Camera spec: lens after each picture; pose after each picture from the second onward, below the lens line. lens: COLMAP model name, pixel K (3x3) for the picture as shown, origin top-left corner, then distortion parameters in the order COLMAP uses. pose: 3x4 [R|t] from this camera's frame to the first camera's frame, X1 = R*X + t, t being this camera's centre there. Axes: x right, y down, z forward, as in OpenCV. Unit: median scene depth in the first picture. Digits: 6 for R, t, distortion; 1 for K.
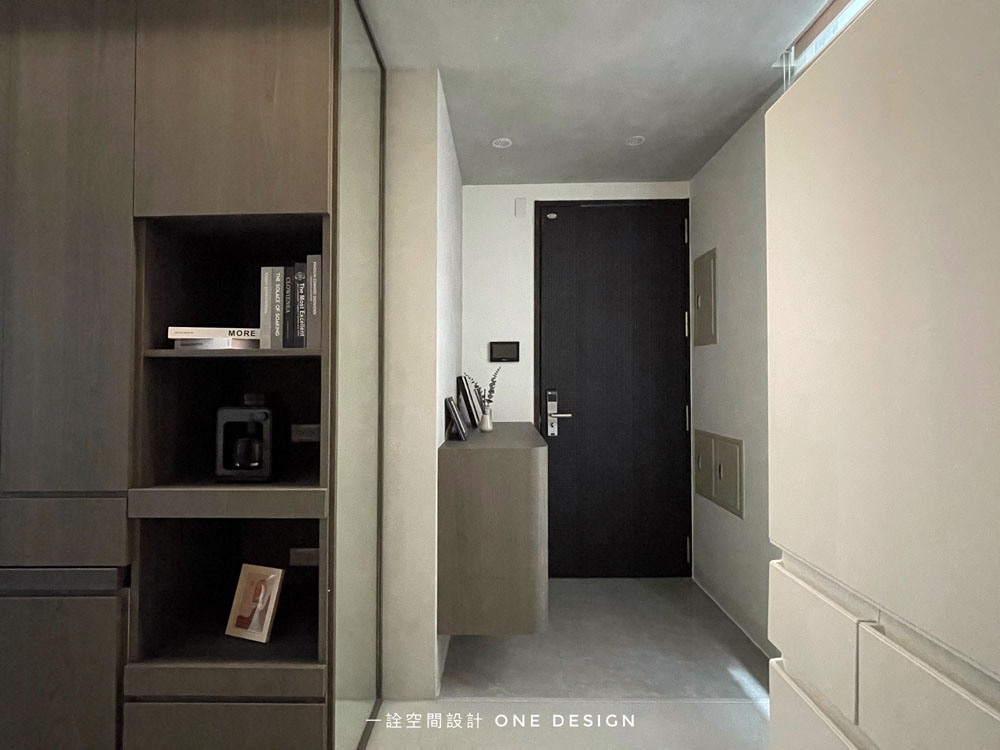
lens RADIAL K [[492.8, 0, 503.4], [0, 492.8, 373.5], [0, 0, 1]] dist [0.019768, 0.000334]
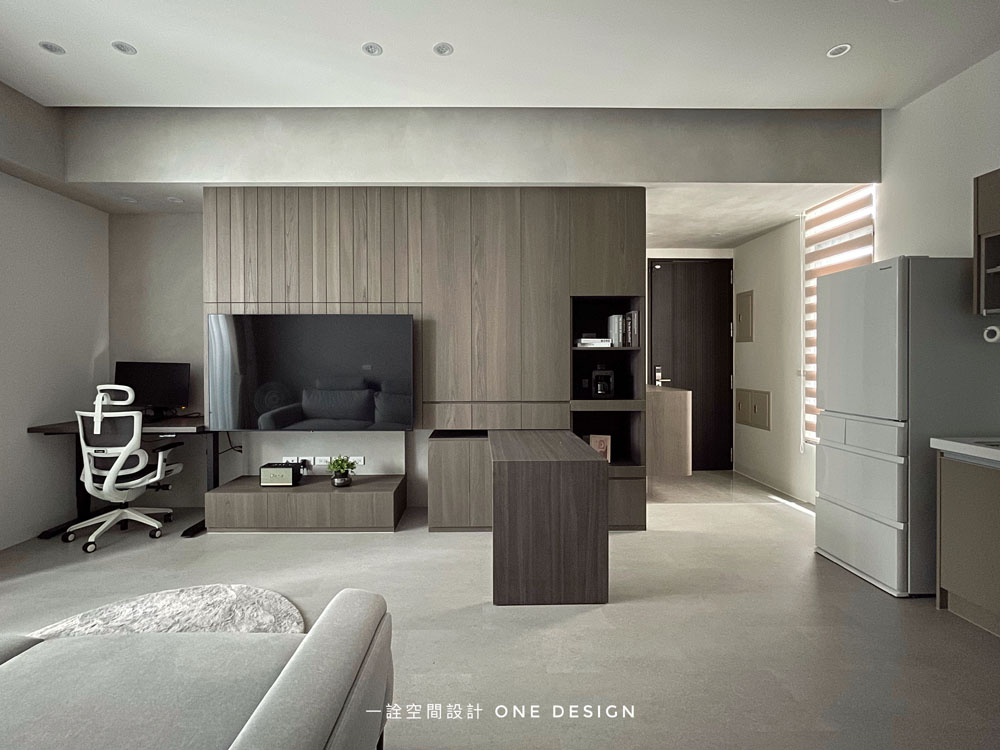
lens RADIAL K [[444.5, 0, 505.7], [0, 444.5, 362.6], [0, 0, 1]] dist [-0.007972, 0.001142]
pose [[0.999066, 0.006907, 0.042660, -1.102941], [-0.007632, 0.999829, 0.016867, -0.003927], [-0.042537, -0.017177, 0.998947, -1.224445]]
